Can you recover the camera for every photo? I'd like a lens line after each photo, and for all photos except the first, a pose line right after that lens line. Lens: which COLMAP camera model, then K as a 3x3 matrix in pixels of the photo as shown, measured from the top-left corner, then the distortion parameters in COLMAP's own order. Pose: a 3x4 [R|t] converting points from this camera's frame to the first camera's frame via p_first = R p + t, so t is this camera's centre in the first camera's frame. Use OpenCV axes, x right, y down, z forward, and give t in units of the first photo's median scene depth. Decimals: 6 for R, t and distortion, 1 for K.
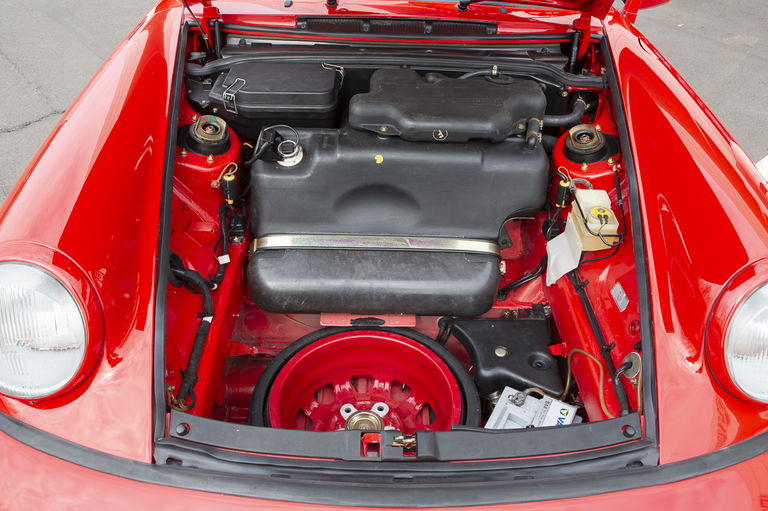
lens RADIAL K [[630.4, 0, 384.3], [0, 630.4, 255.9], [0, 0, 1]] dist [-0.080588, -0.000517]
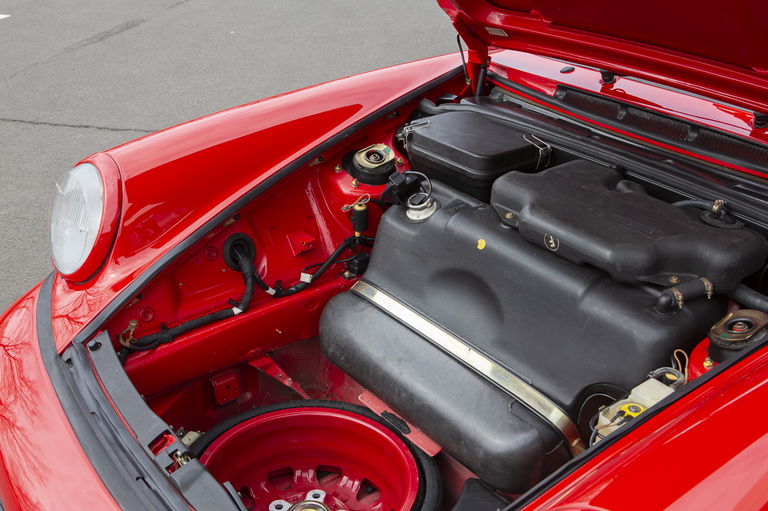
lens RADIAL K [[878.8, 0, 384.1], [0, 878.8, 256.1], [0, 0, 1]] dist [-0.009333, 0.000000]
pose [[0.596800, 0.335115, -0.729060, 0.742775], [-0.489239, 0.872150, 0.000402, -0.077821], [0.635984, 0.356445, 0.684450, 0.142052]]
